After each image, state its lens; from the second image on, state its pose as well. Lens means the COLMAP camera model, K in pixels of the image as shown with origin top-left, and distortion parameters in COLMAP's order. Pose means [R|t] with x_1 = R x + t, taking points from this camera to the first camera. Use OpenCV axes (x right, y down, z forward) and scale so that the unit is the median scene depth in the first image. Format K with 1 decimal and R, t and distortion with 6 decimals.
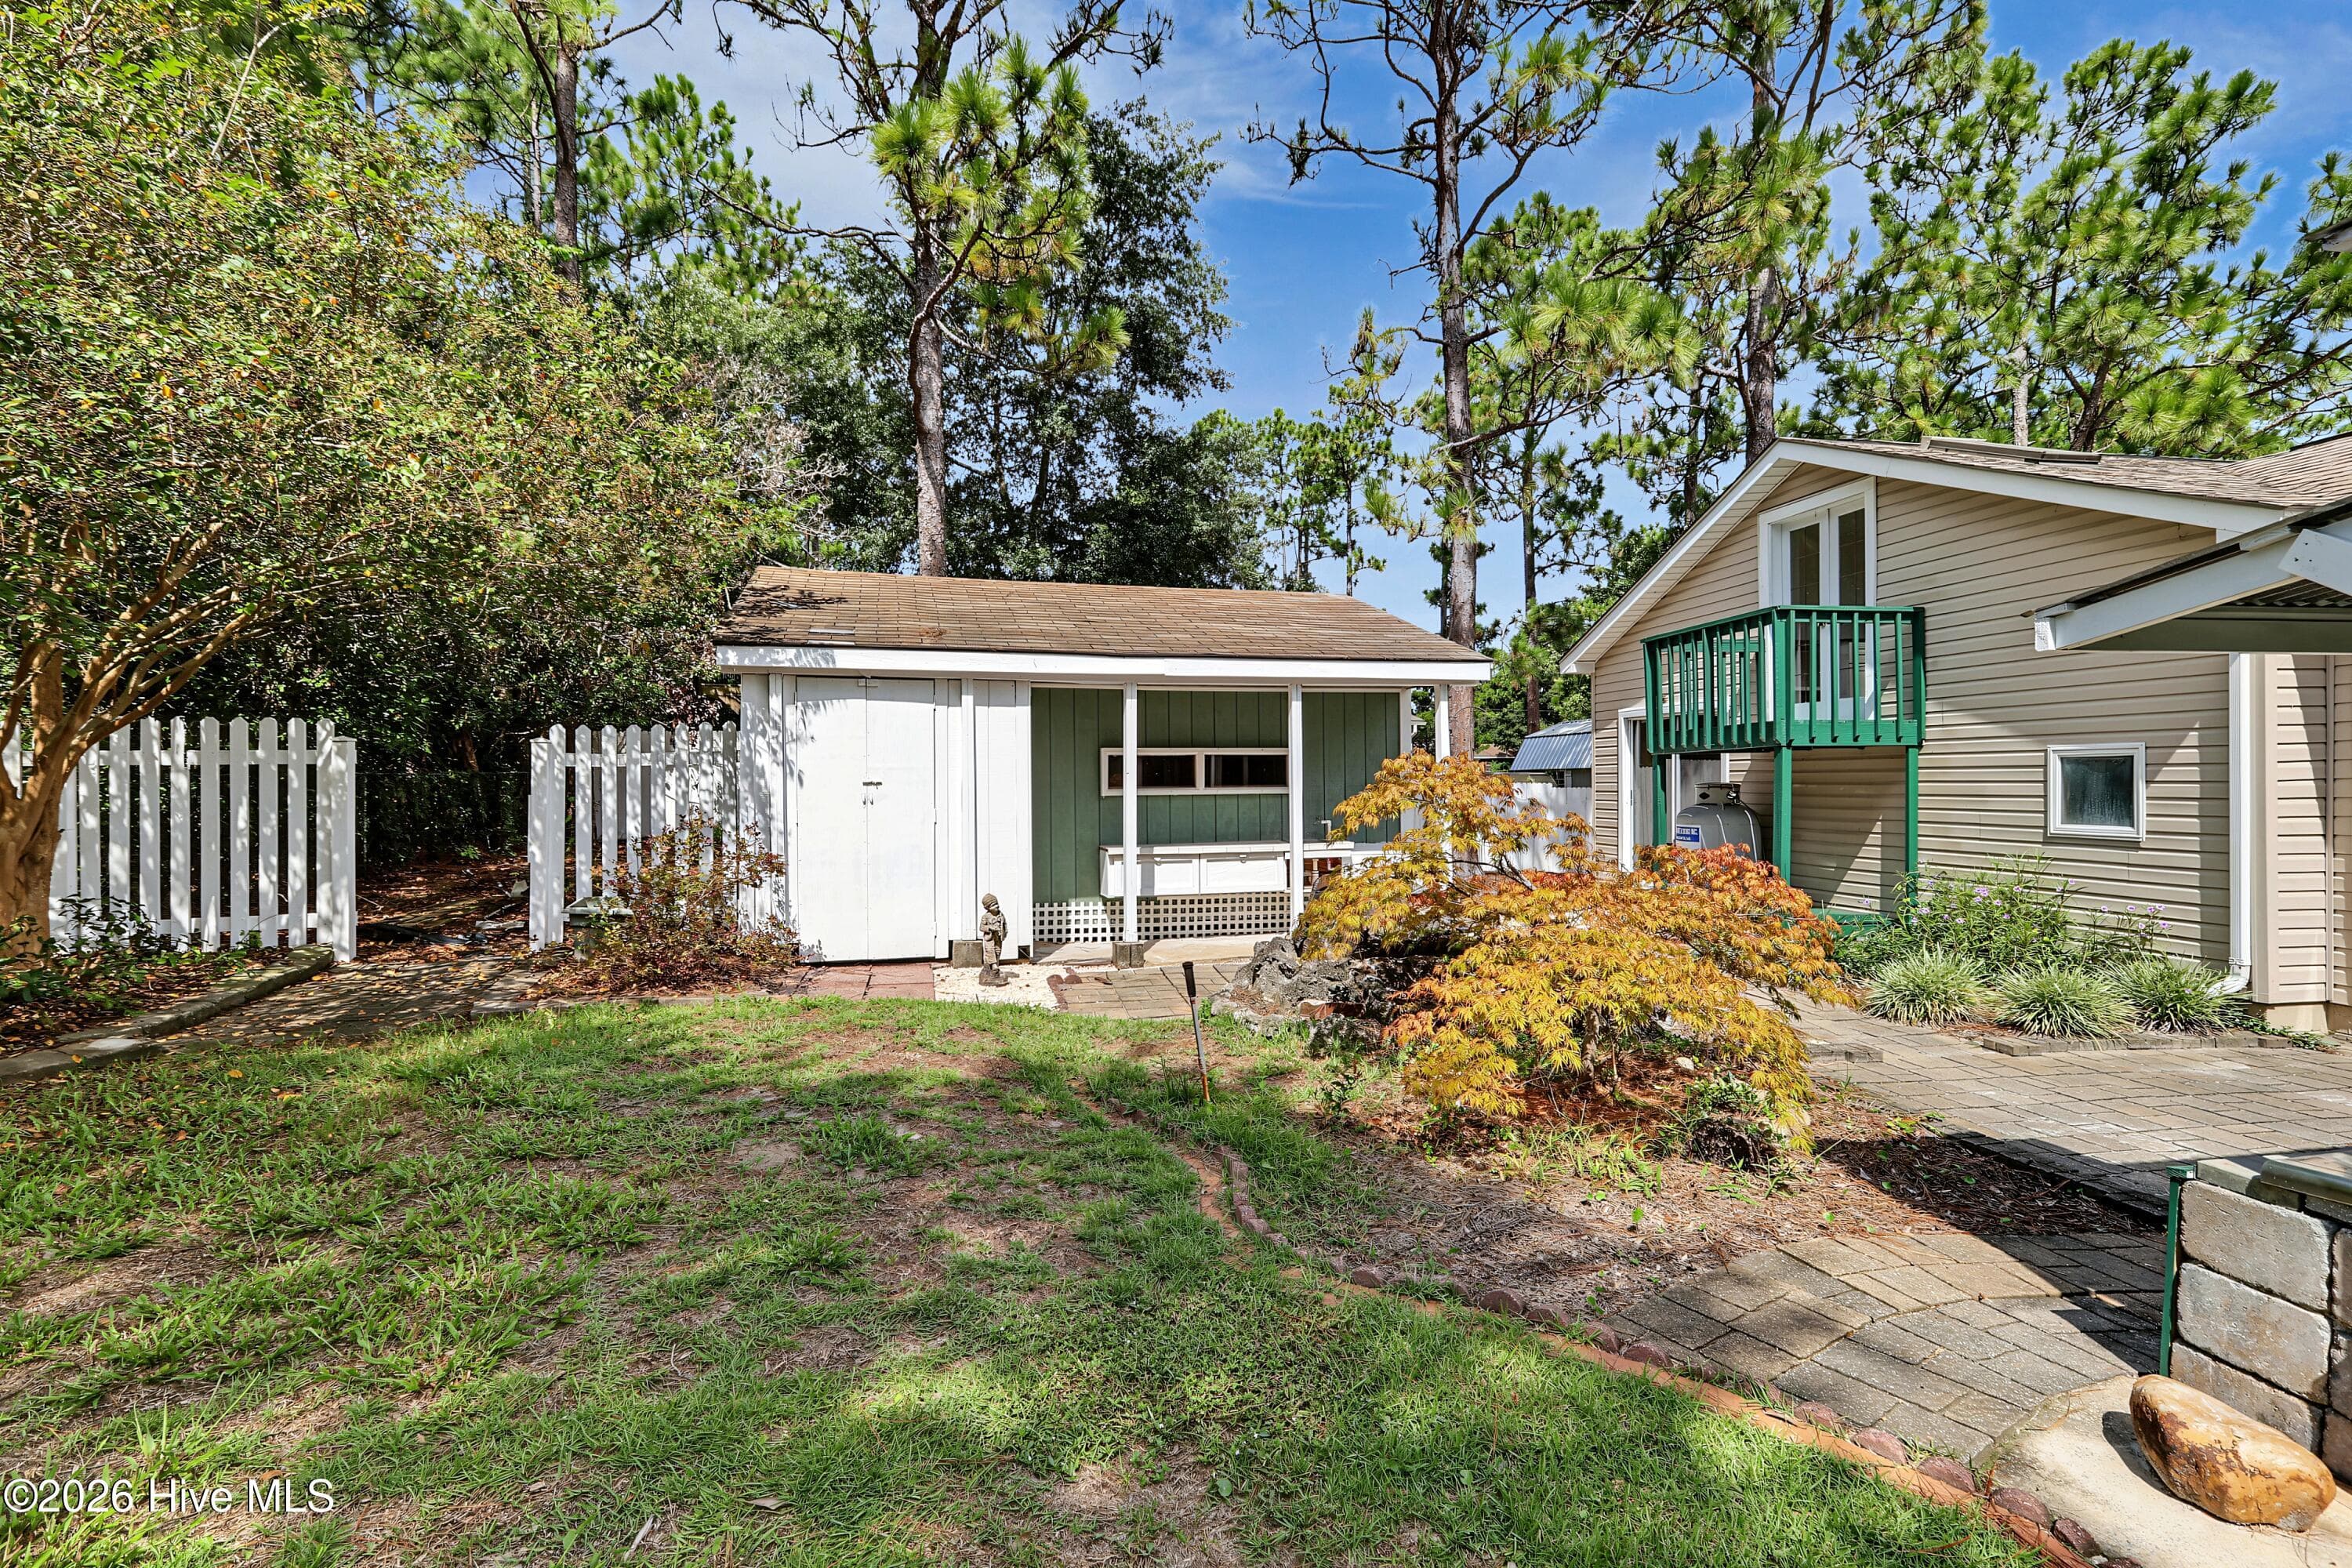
lens RADIAL K [[1092.0, 0, 1182.4], [0, 1092.0, 782.9], [0, 0, 1]] dist [-0.001430, 0.005988]
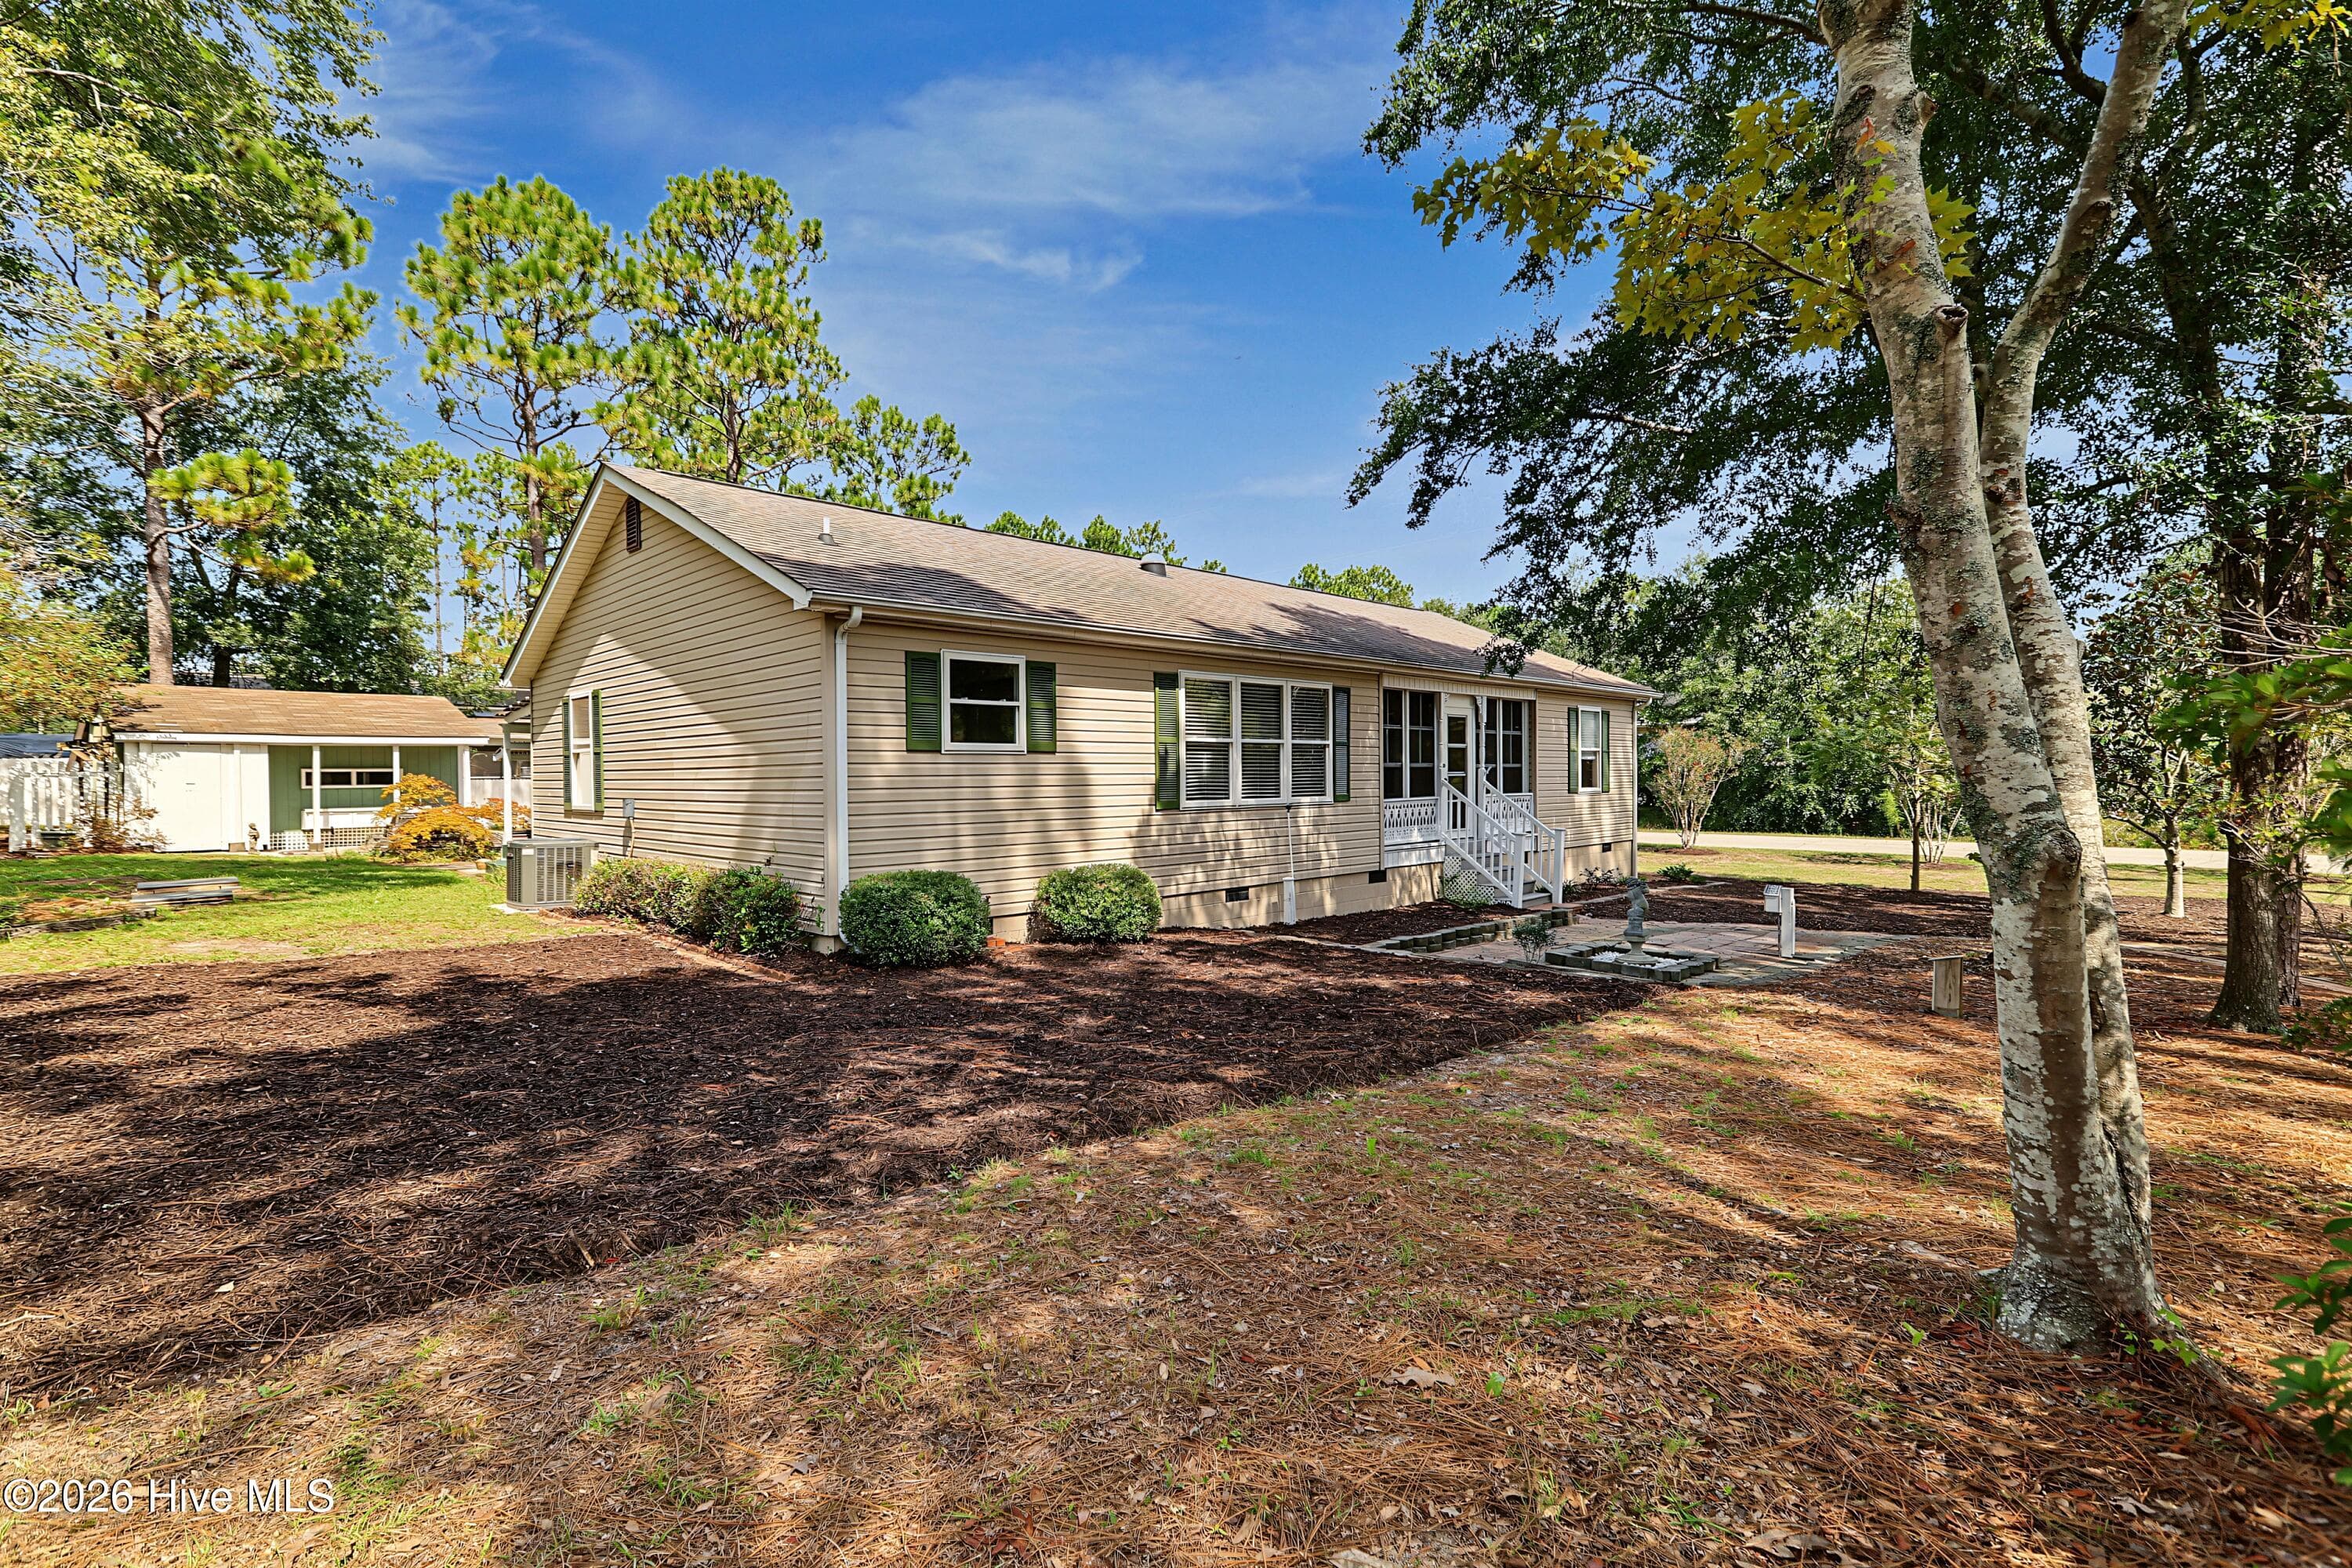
lens RADIAL K [[1092.0, 0, 1195.5], [0, 1092.0, 773.4], [0, 0, 1]] dist [-0.001430, 0.005988]
pose [[0.814244, -0.000452, 0.580523, 0.141553], [0.005428, 0.999962, -0.006833, 0.006324], [-0.580498, 0.008715, 0.814215, -2.293690]]
